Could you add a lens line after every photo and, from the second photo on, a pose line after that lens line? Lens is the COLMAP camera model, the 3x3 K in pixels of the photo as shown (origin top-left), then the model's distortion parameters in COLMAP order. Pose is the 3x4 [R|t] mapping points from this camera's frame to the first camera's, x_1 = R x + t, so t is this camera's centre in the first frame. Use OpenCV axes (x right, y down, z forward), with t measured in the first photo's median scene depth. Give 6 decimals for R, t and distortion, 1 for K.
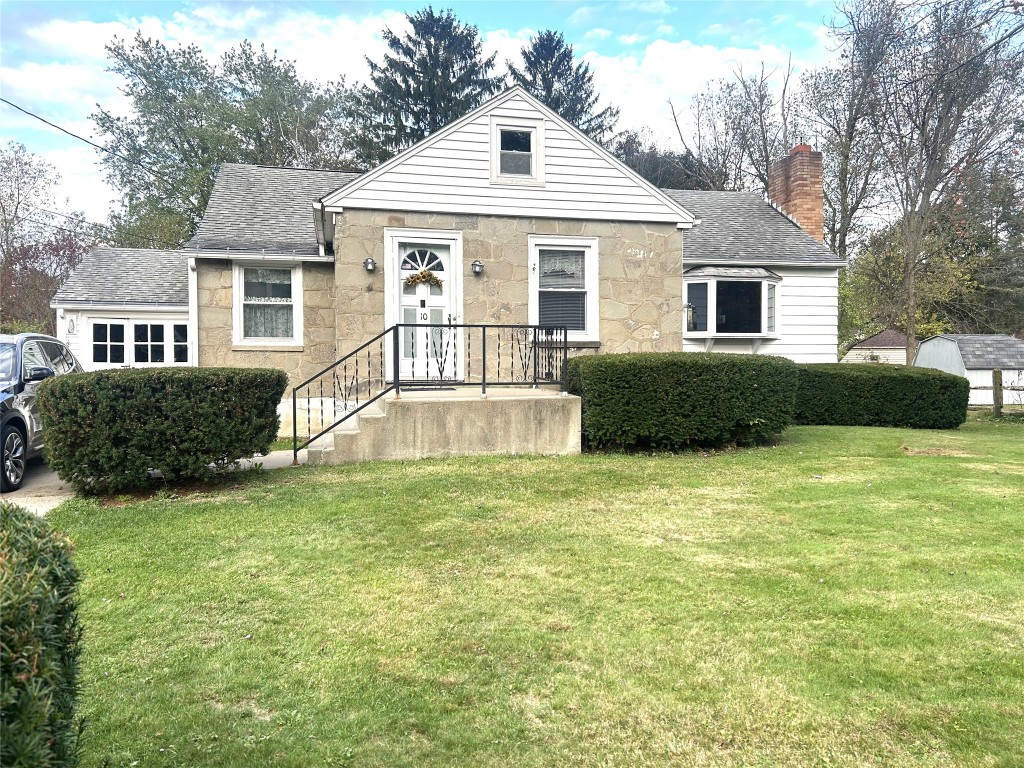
lens RADIAL K [[745.8, 0, 512.3], [0, 745.8, 392.7], [0, 0, 1]] dist [0.083552, -0.111933]
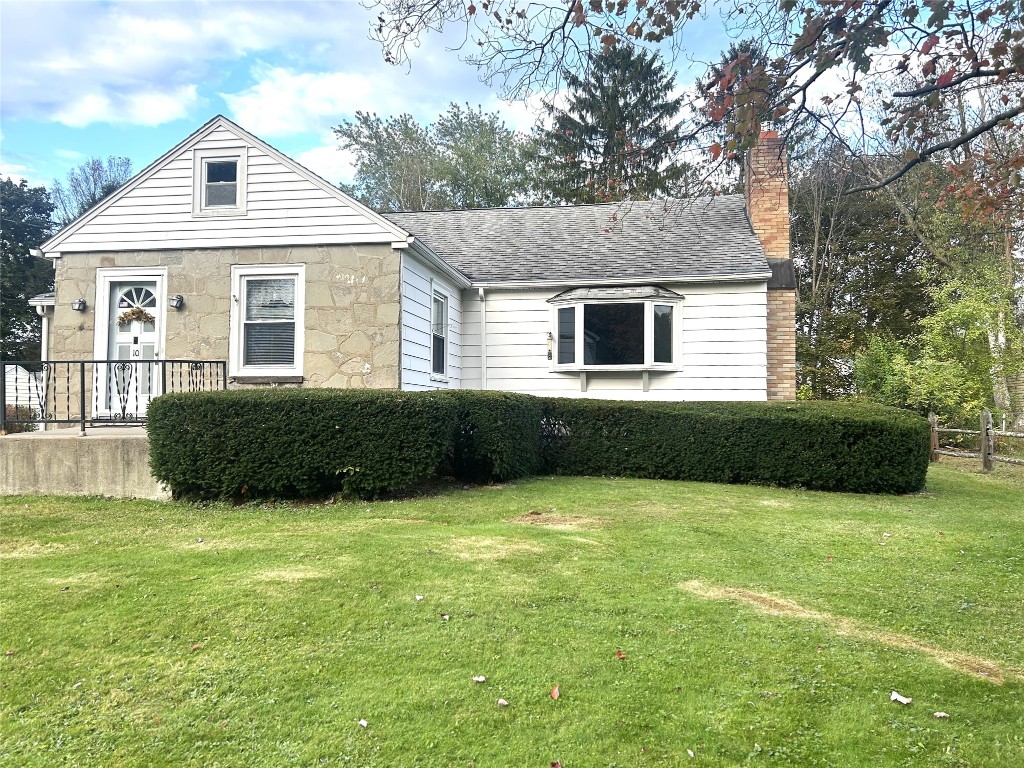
lens RADIAL K [[750.9, 0, 512.0], [0, 750.9, 384.0], [0, 0, 1]] dist [0.068397, -0.072545]
pose [[0.920419, -0.004453, -0.390907, 0.716830], [-0.017855, 0.998413, -0.053415, -0.014560], [0.390525, 0.056144, 0.918879, 0.253298]]
